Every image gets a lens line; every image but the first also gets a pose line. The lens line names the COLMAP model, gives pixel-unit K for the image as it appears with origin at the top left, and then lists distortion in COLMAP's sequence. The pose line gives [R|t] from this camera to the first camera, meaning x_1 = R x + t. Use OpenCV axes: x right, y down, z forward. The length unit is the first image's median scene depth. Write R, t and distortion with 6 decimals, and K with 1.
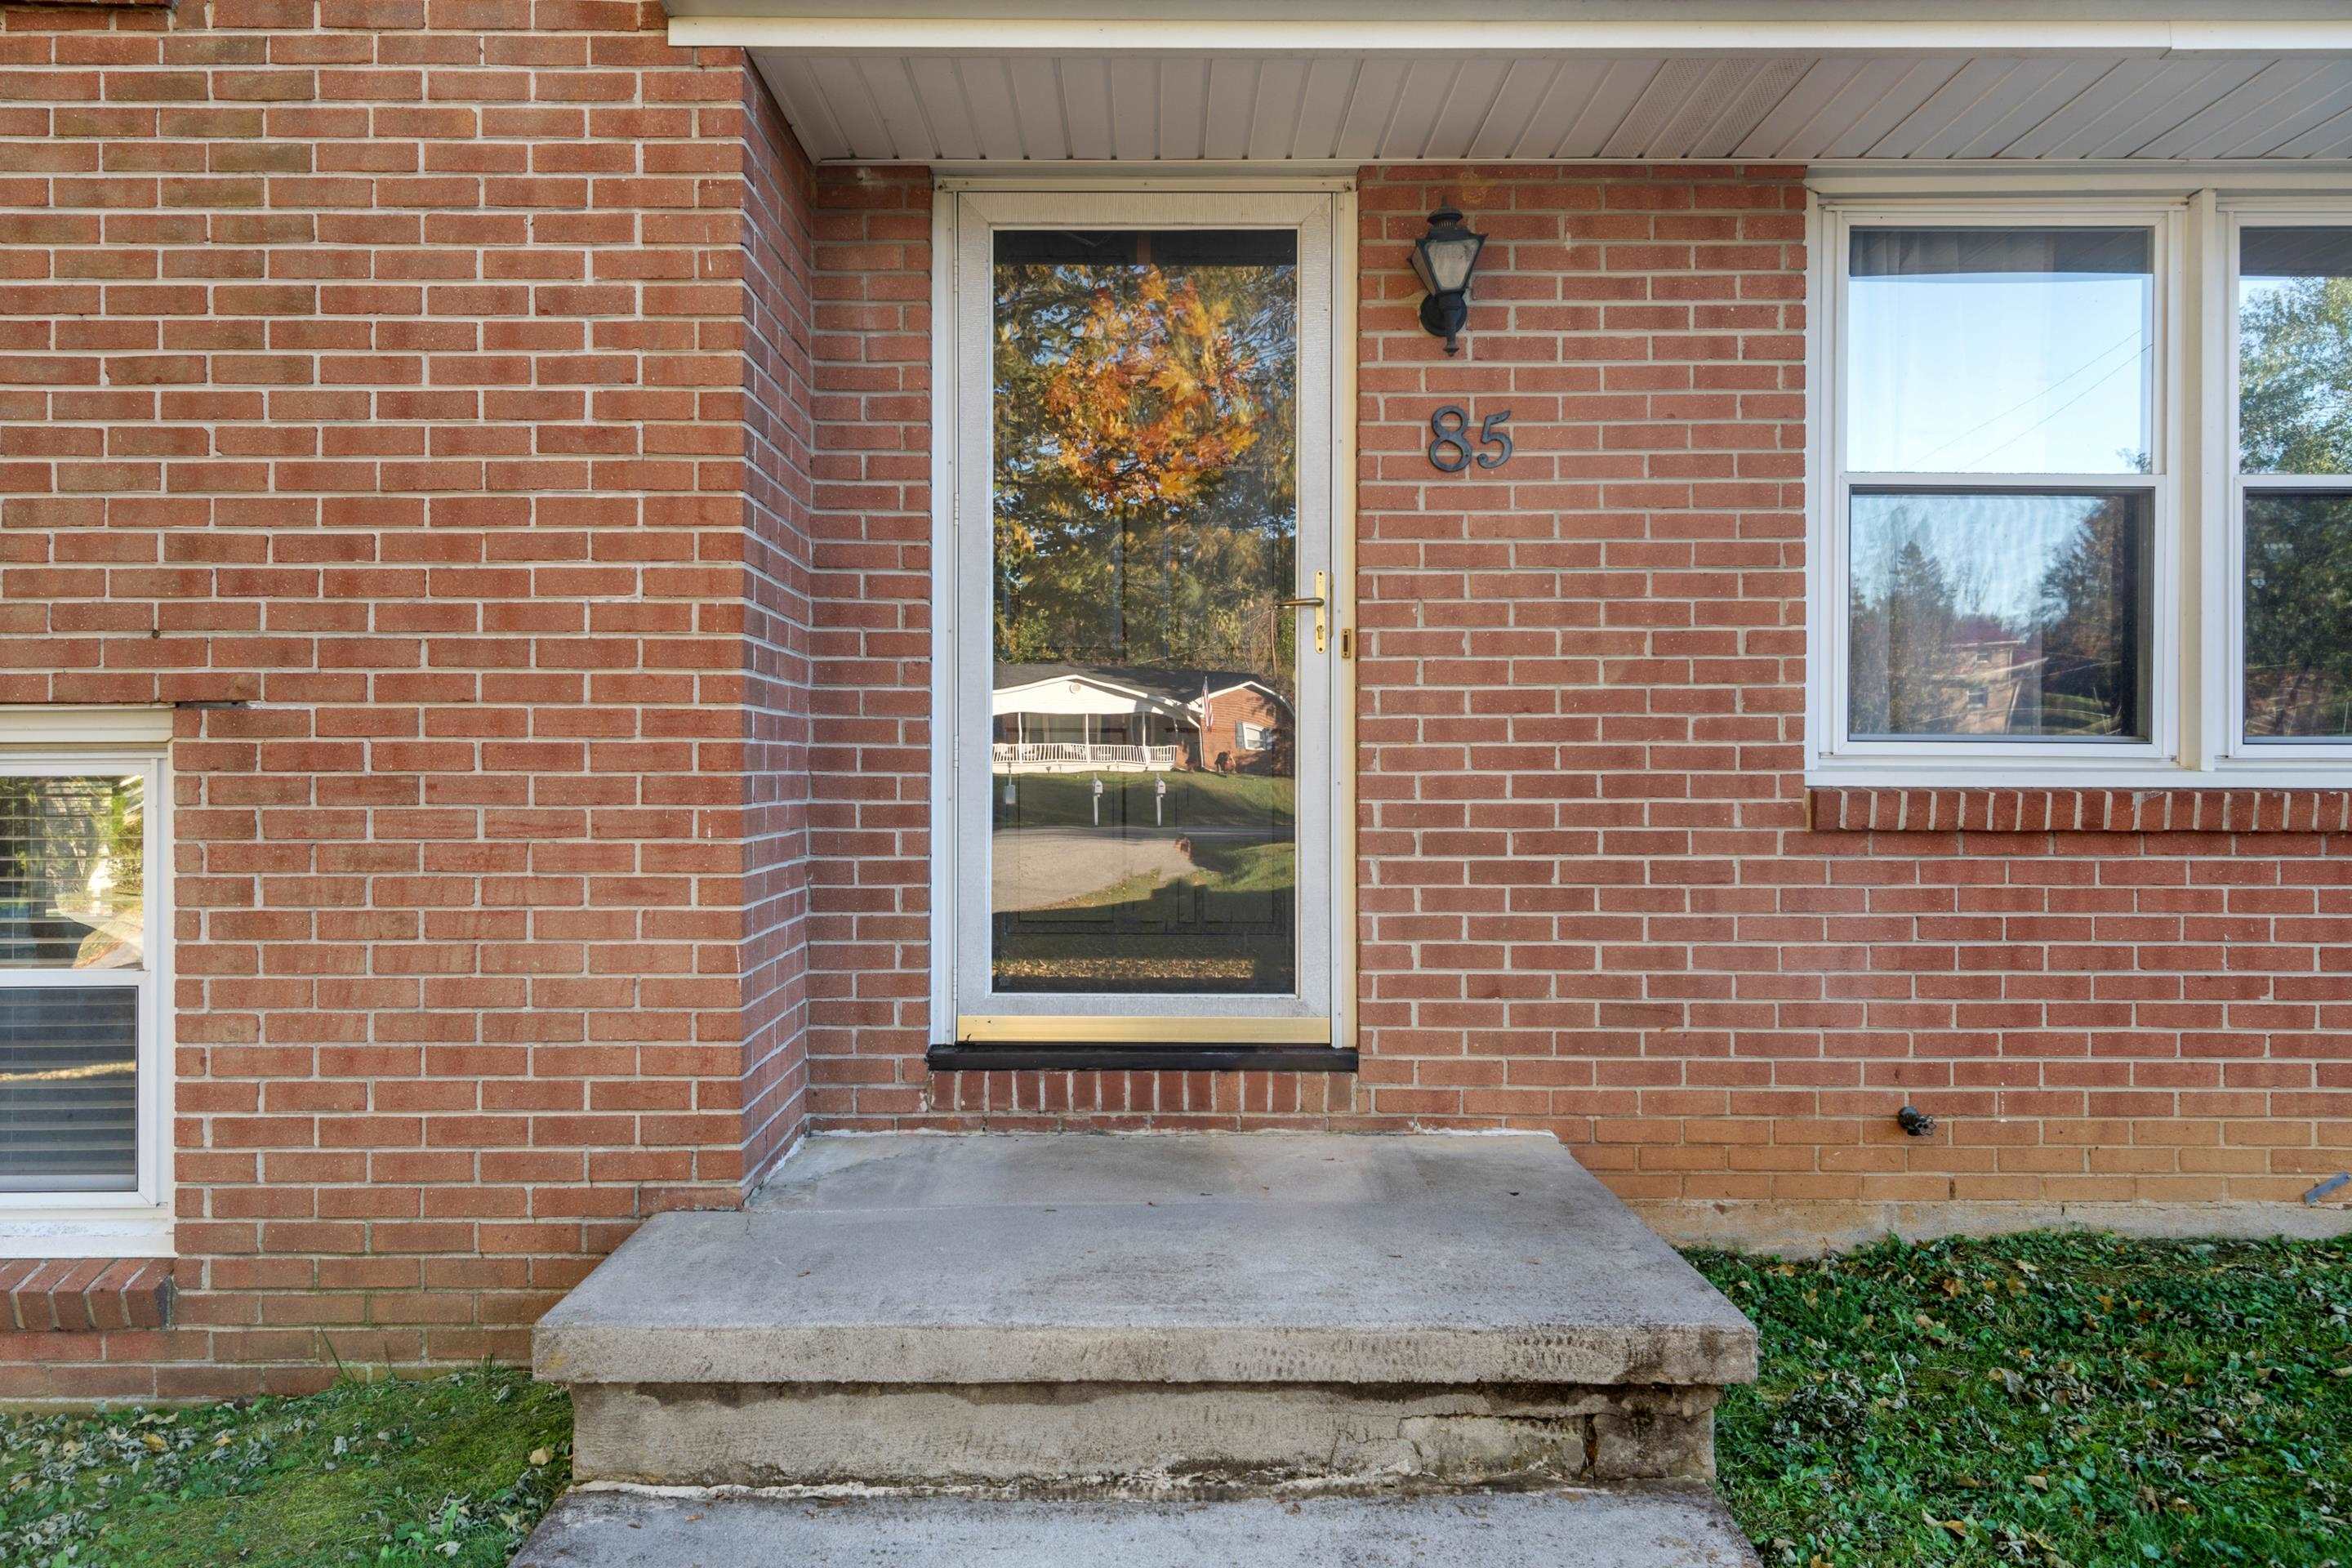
lens RADIAL K [[1633.5, 0, 1153.8], [0, 1633.5, 750.0], [0, 0, 1]] dist [0.018657, -0.004412]
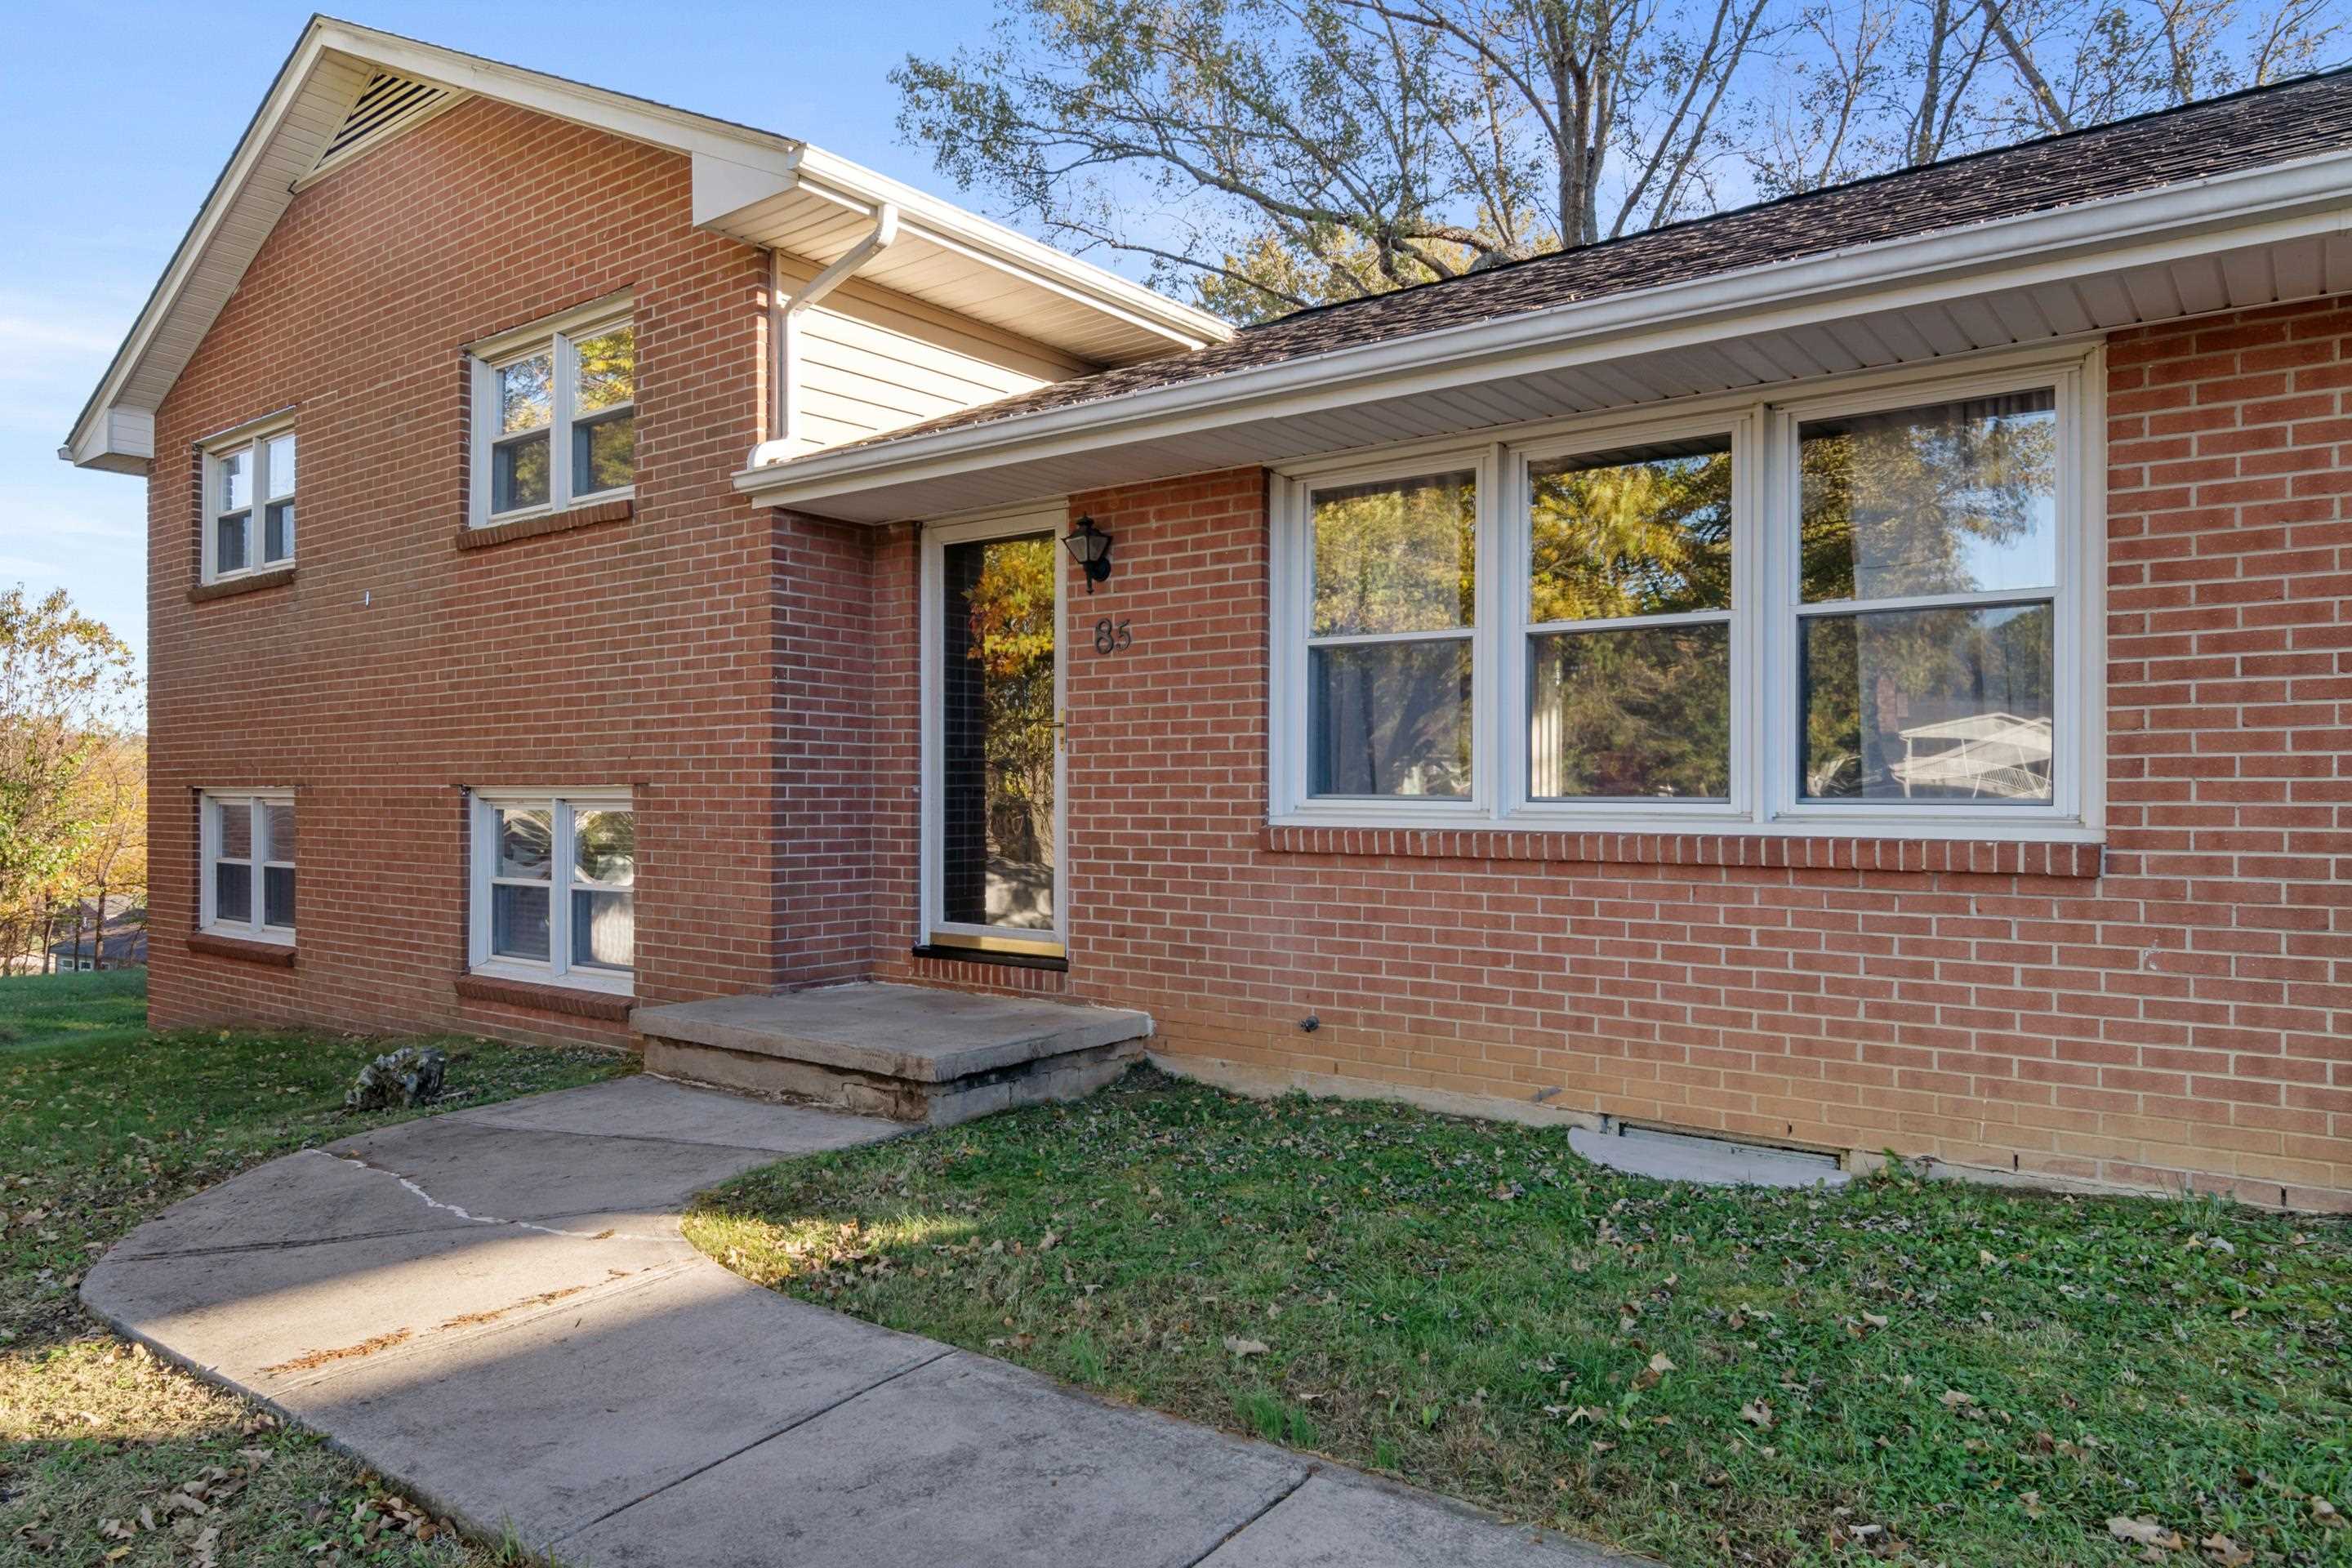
lens RADIAL K [[1491.2, 0, 1178.0], [0, 1491.2, 799.3], [0, 0, 1]] dist [0.008684, 0.000496]
pose [[0.794309, 0.003887, -0.607502, 1.279915], [-0.000171, 0.999981, 0.006175, -0.014927], [0.607514, -0.004801, 0.794294, -0.299701]]
